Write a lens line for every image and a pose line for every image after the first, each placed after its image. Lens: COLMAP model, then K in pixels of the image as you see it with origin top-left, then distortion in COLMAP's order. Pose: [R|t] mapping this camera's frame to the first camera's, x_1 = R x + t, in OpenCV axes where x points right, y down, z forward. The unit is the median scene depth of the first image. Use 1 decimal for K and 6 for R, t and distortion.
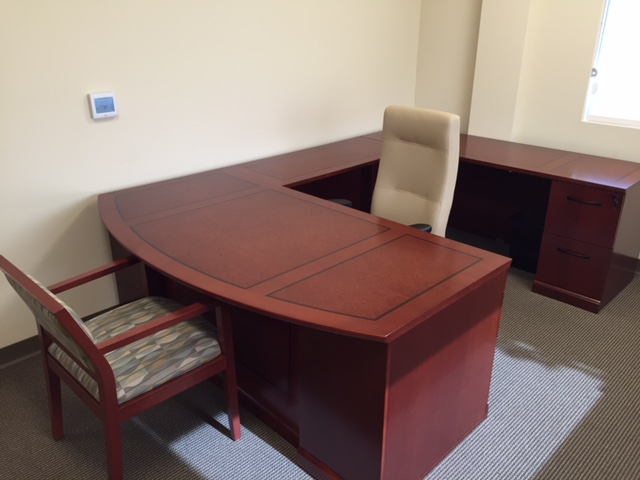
lens RADIAL K [[540.1, 0, 318.8], [0, 540.1, 241.6], [0, 0, 1]] dist [0.015889, 0.004981]
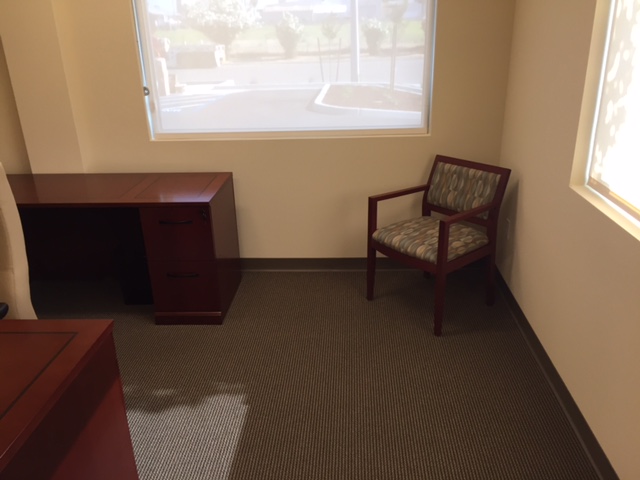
lens RADIAL K [[540.1, 0, 321.6], [0, 540.1, 239.5], [0, 0, 1]] dist [0.015889, 0.004981]
pose [[0.740855, -0.264447, 0.617416, 0.073618], [0.283330, 0.956486, 0.069699, -0.036981], [-0.608982, 0.123295, 0.783543, 0.082095]]
